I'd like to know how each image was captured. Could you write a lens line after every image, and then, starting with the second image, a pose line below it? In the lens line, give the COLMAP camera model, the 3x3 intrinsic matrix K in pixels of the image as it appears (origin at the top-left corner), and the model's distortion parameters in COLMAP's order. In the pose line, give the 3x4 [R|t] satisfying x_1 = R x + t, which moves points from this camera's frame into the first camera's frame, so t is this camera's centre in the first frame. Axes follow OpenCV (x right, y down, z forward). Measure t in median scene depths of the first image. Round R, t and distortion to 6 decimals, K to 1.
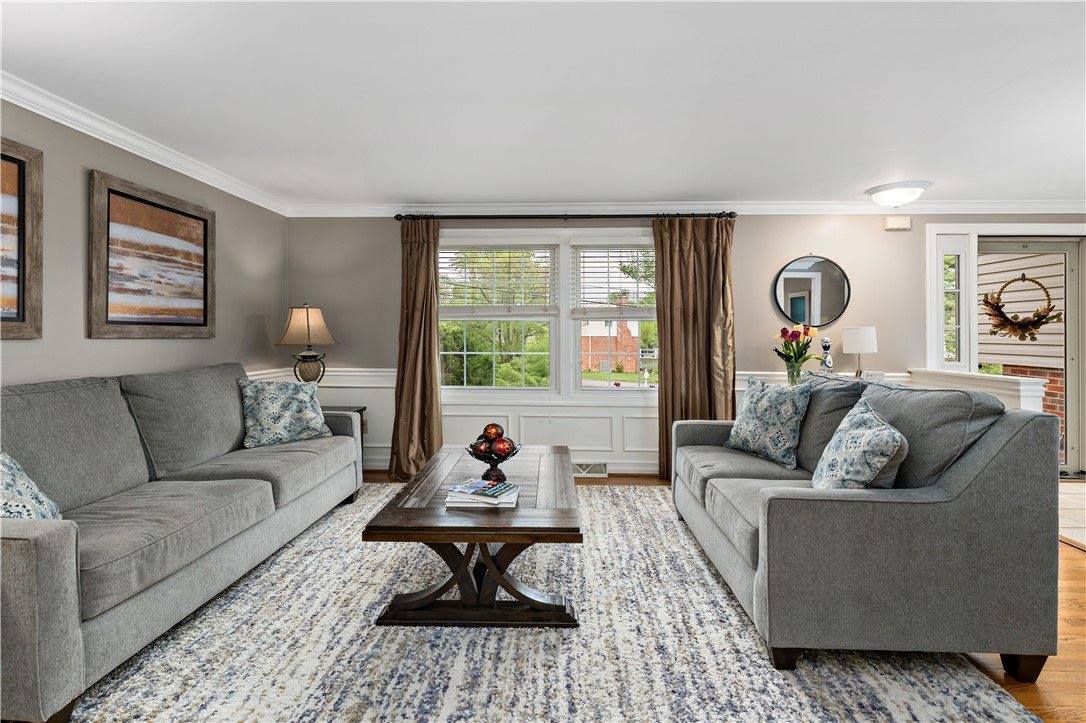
lens RADIAL K [[494.0, 0, 545.9], [0, 494.0, 330.7], [0, 0, 1]] dist [-0.002649, 0.000713]
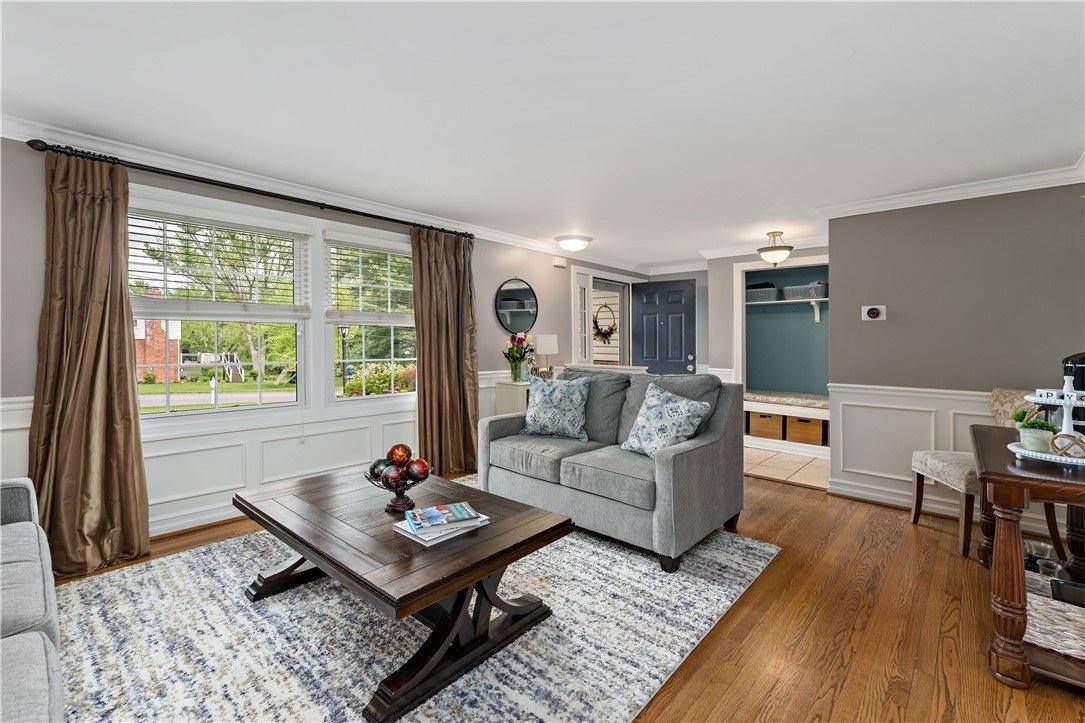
lens RADIAL K [[471.3, 0, 533.2], [0, 471.3, 331.1], [0, 0, 1]] dist [-0.003429, 0.000329]
pose [[0.644139, 0.015036, 0.764761, -0.495272], [-0.011521, 0.999884, -0.009955, -0.005092], [-0.764822, -0.002399, 0.644237, 0.239724]]
